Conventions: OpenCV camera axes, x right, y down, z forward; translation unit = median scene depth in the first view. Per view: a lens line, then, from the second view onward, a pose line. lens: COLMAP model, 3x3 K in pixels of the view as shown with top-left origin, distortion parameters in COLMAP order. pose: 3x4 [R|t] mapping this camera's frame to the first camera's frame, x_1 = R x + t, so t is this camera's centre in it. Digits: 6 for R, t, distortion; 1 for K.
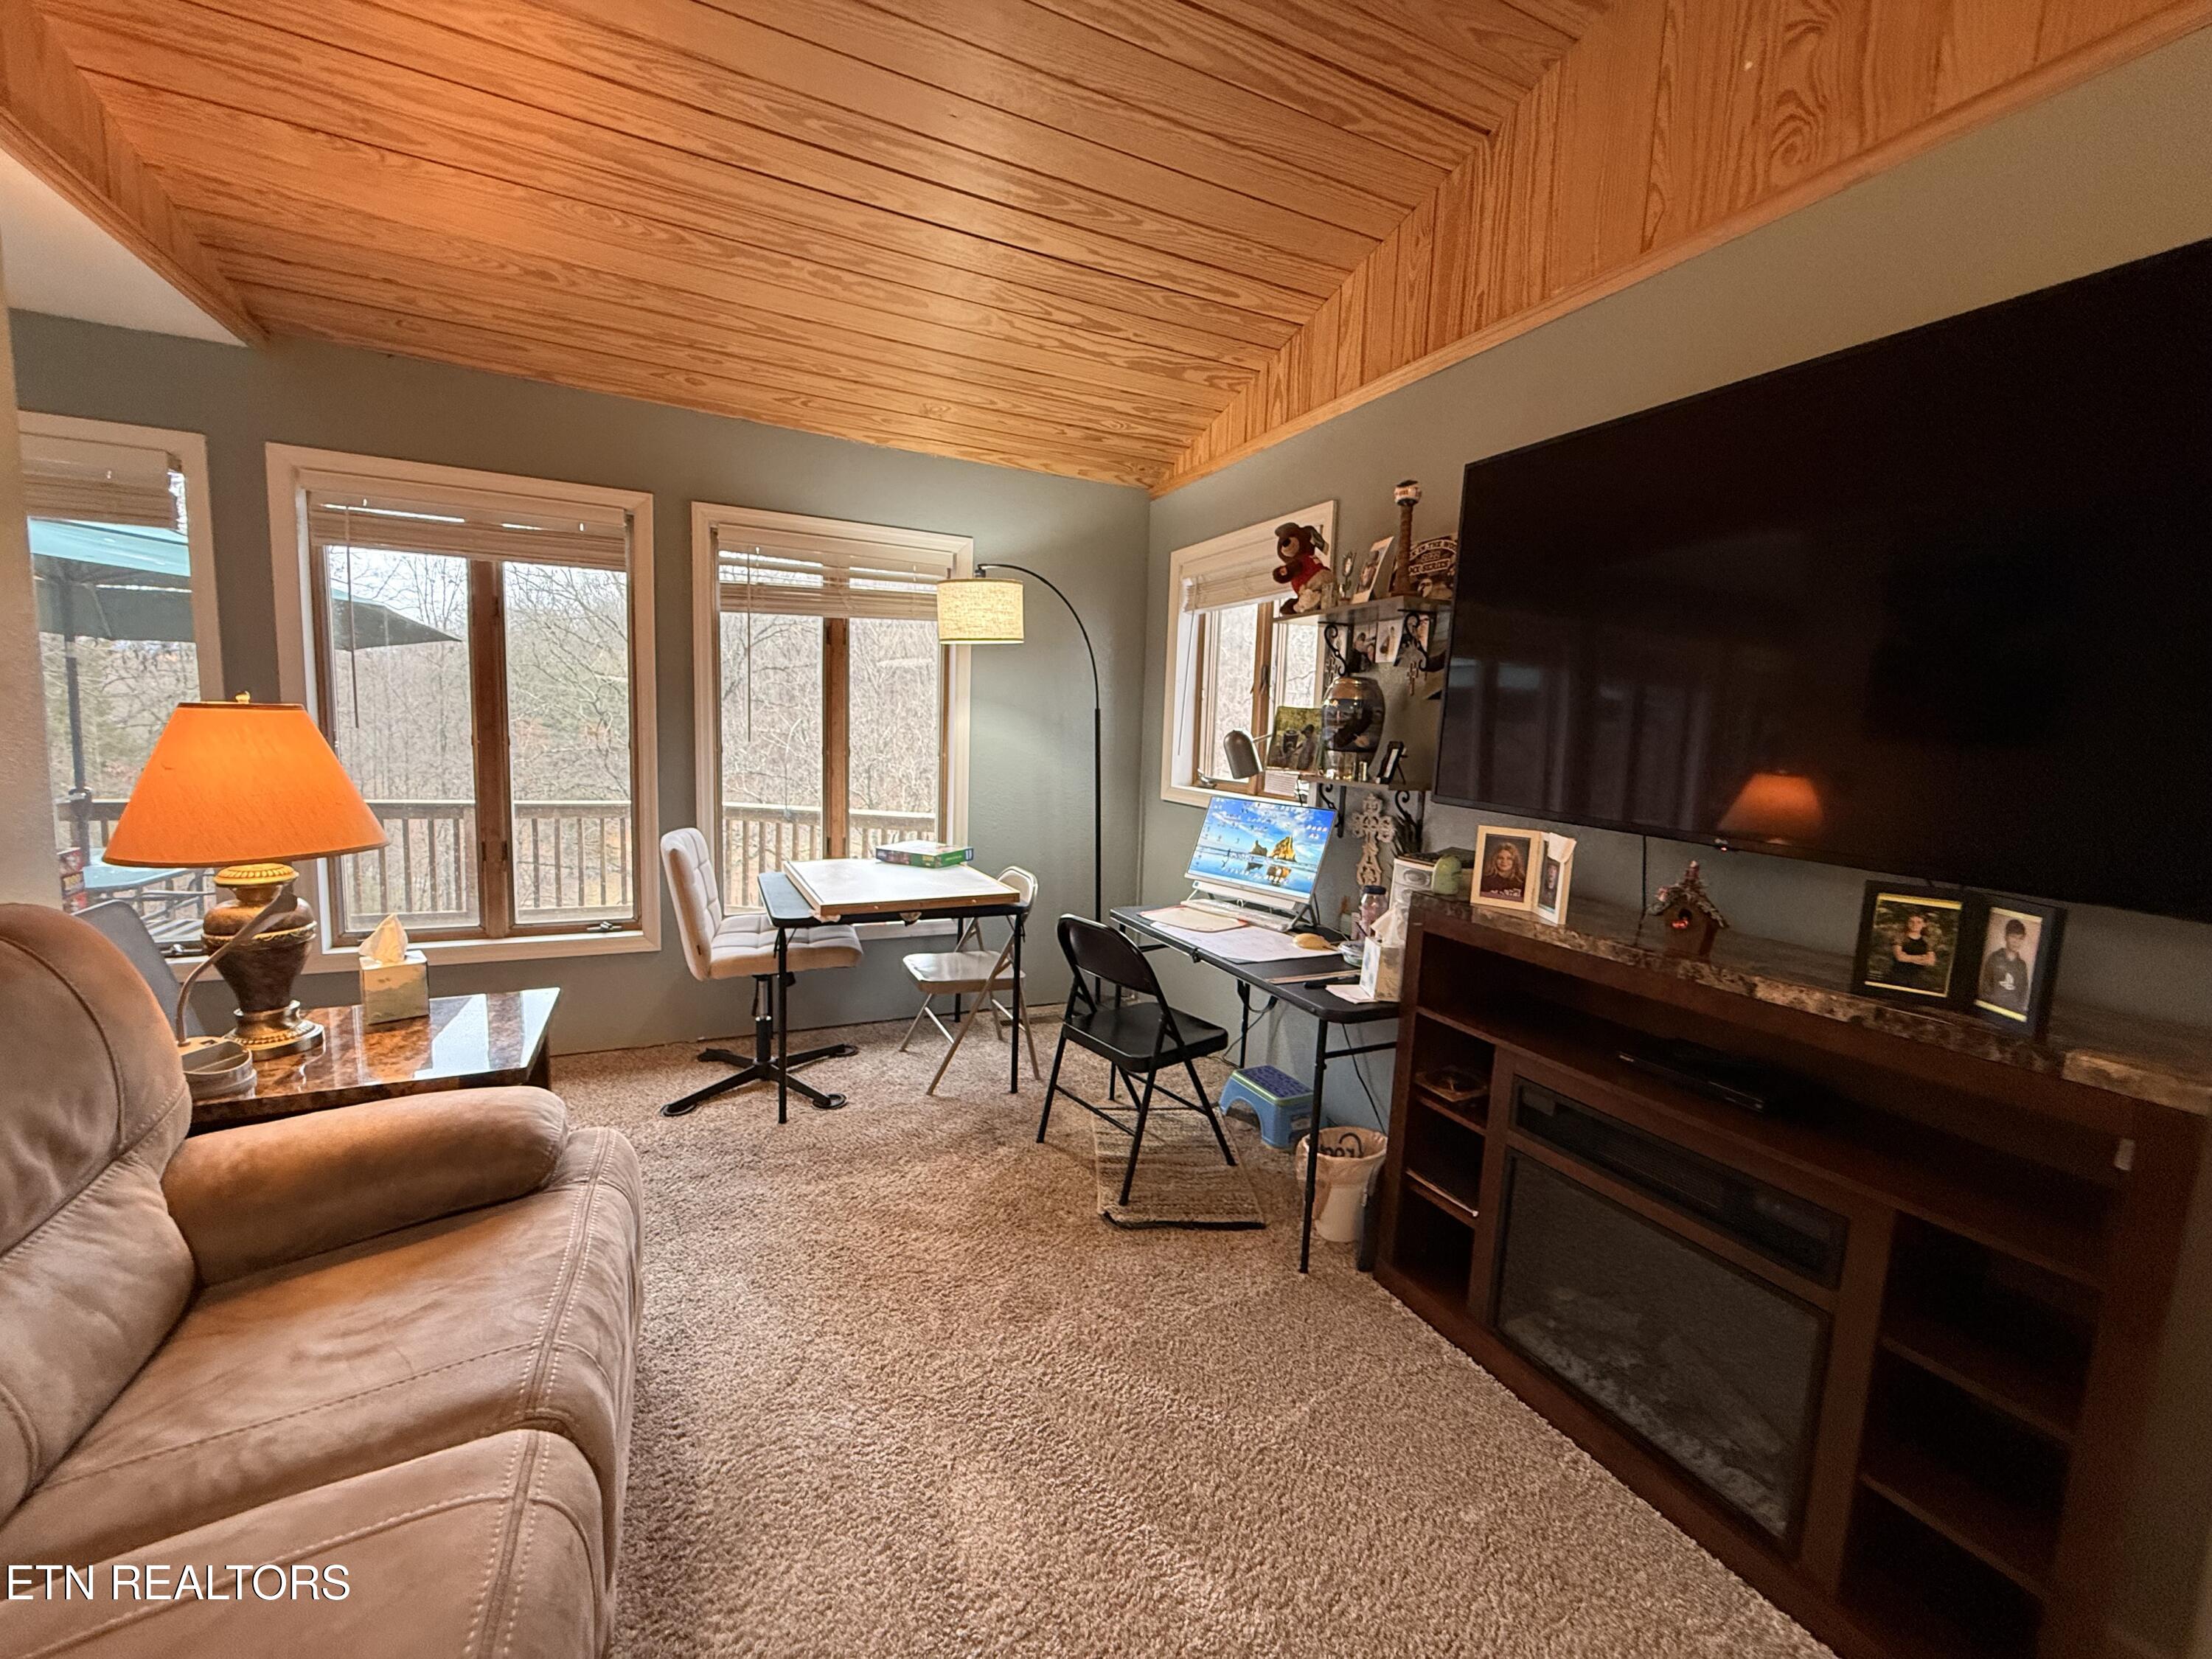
lens RADIAL K [[886.0, 0, 1106.0], [0, 886.0, 829.5], [0, 0, 1]] dist [0.000423, 0.000054]
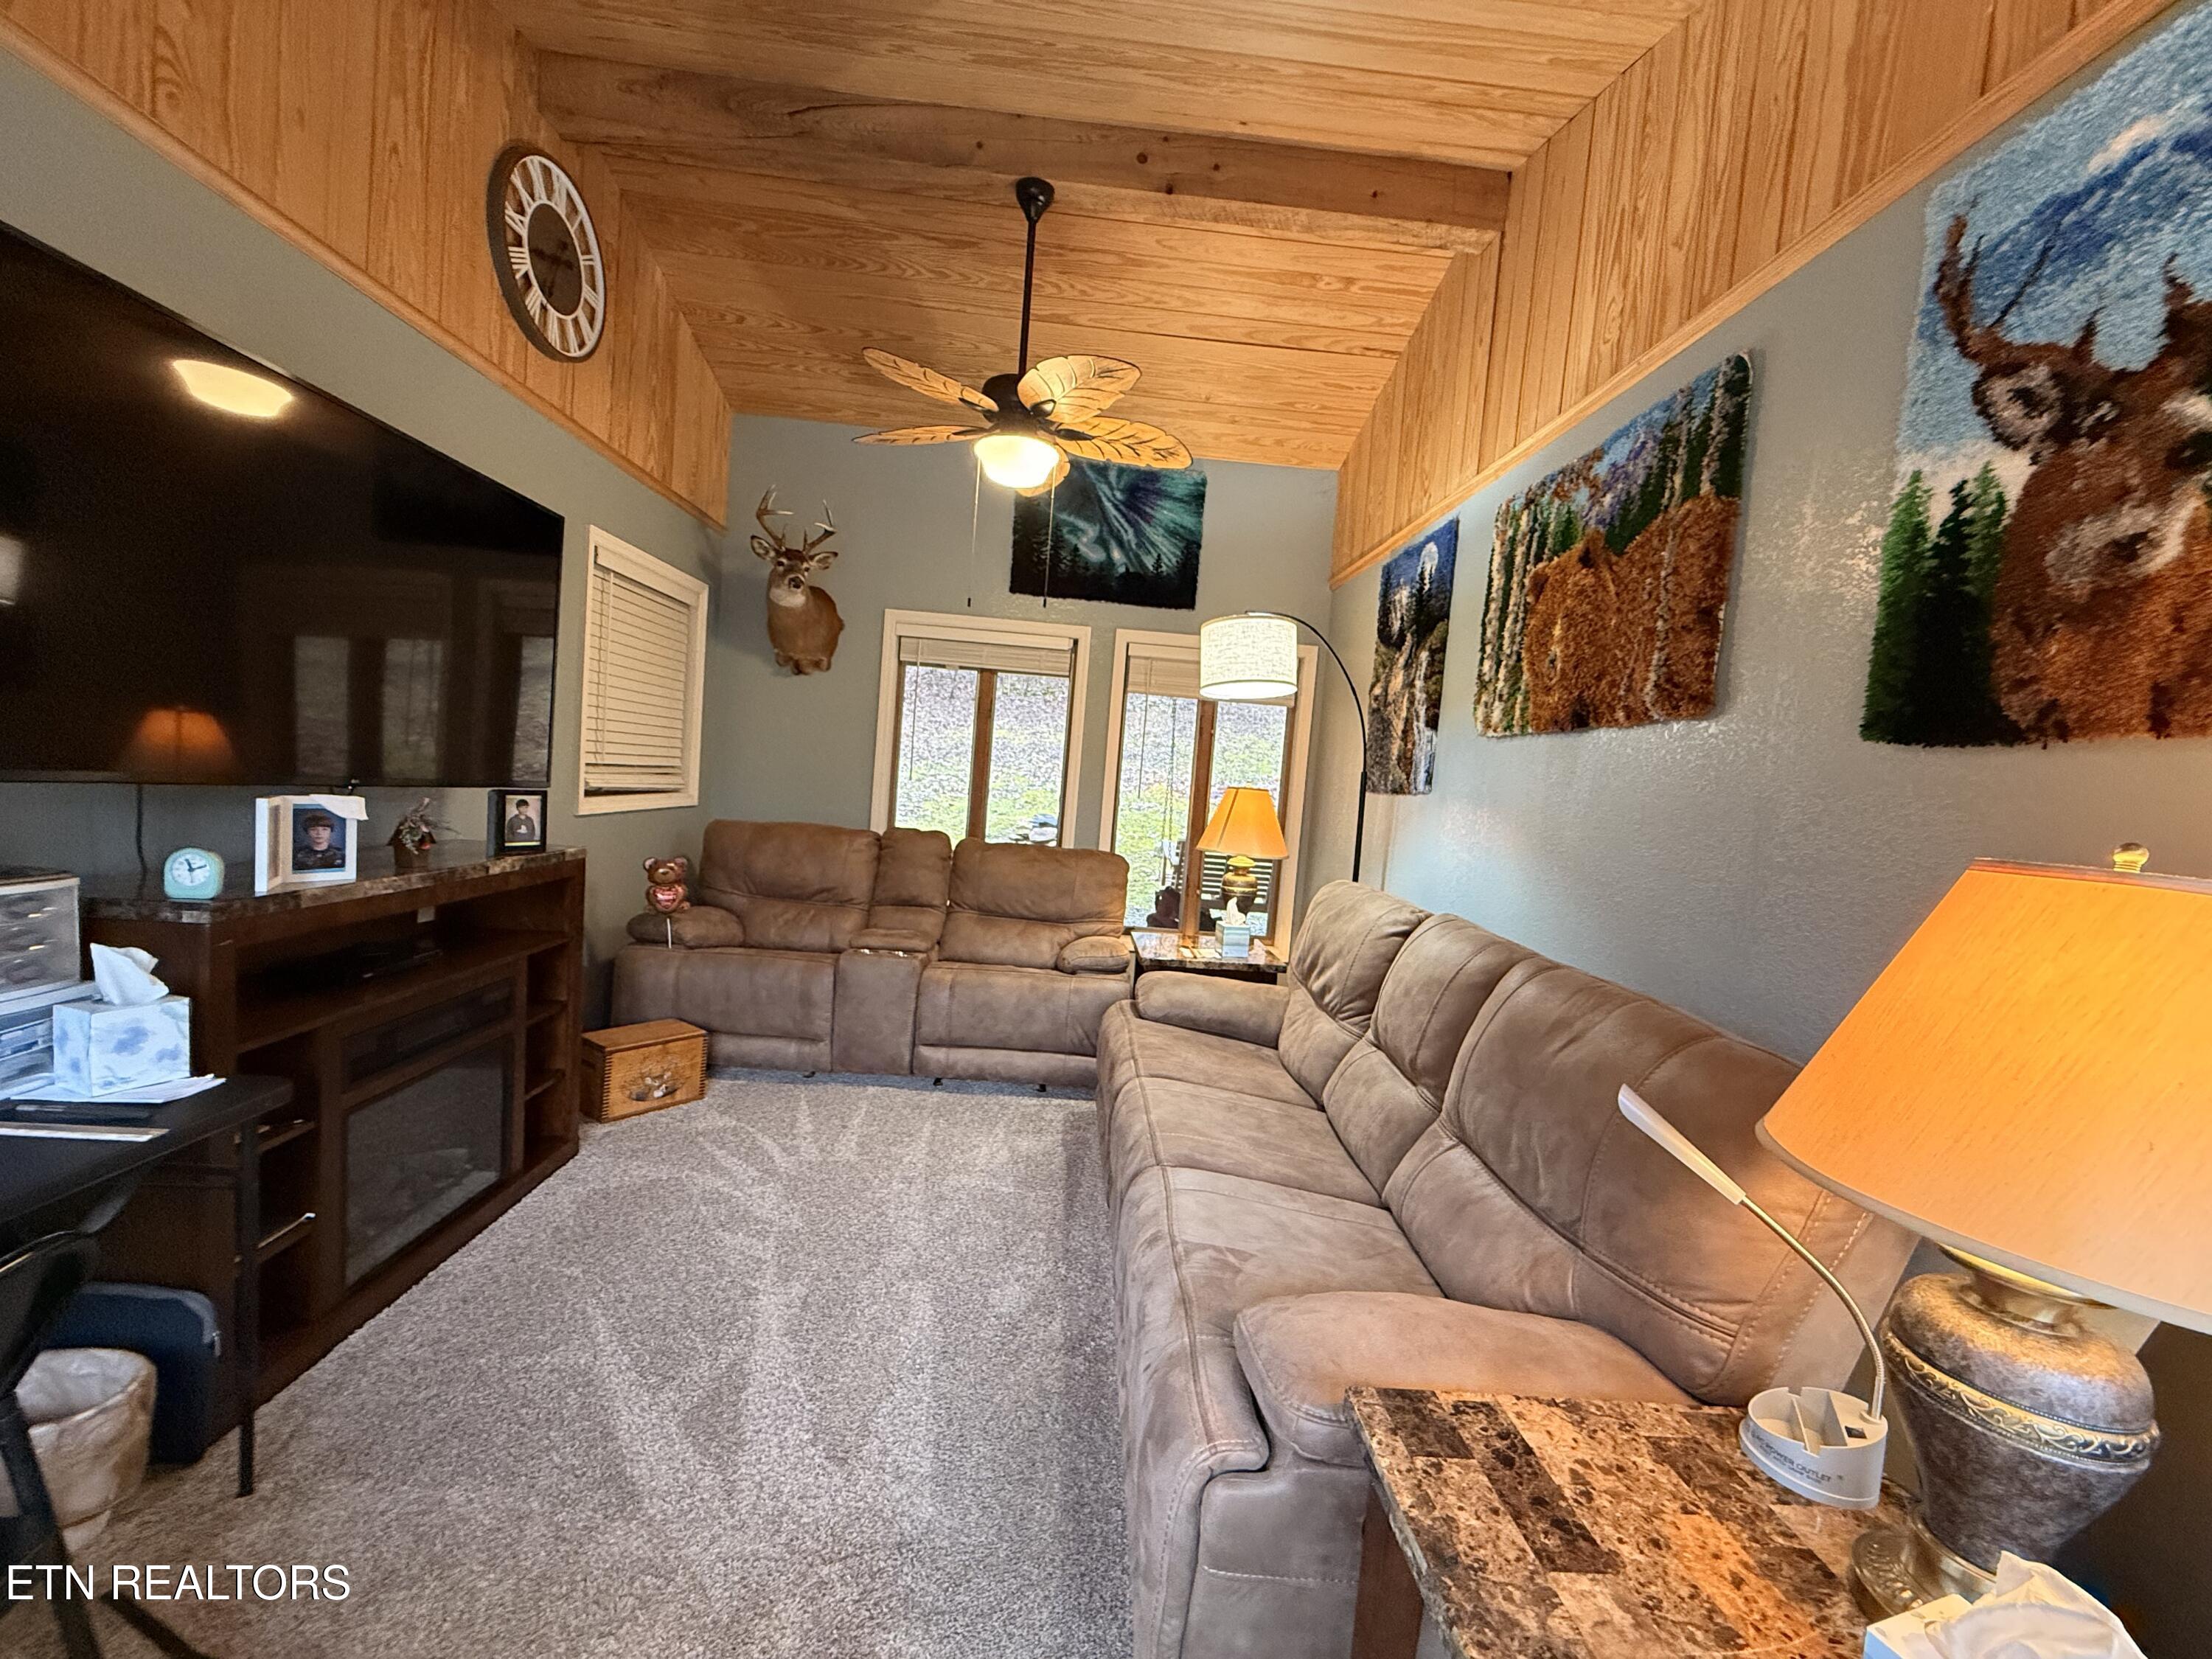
lens RADIAL K [[886.0, 0, 1106.0], [0, 886.0, 829.5], [0, 0, 1]] dist [0.000423, 0.000054]
pose [[-0.917604, -0.137407, 0.372991, -0.696917], [-0.074913, 0.981317, 0.177214, -0.205404], [-0.390373, 0.134671, -0.910754, 1.613842]]
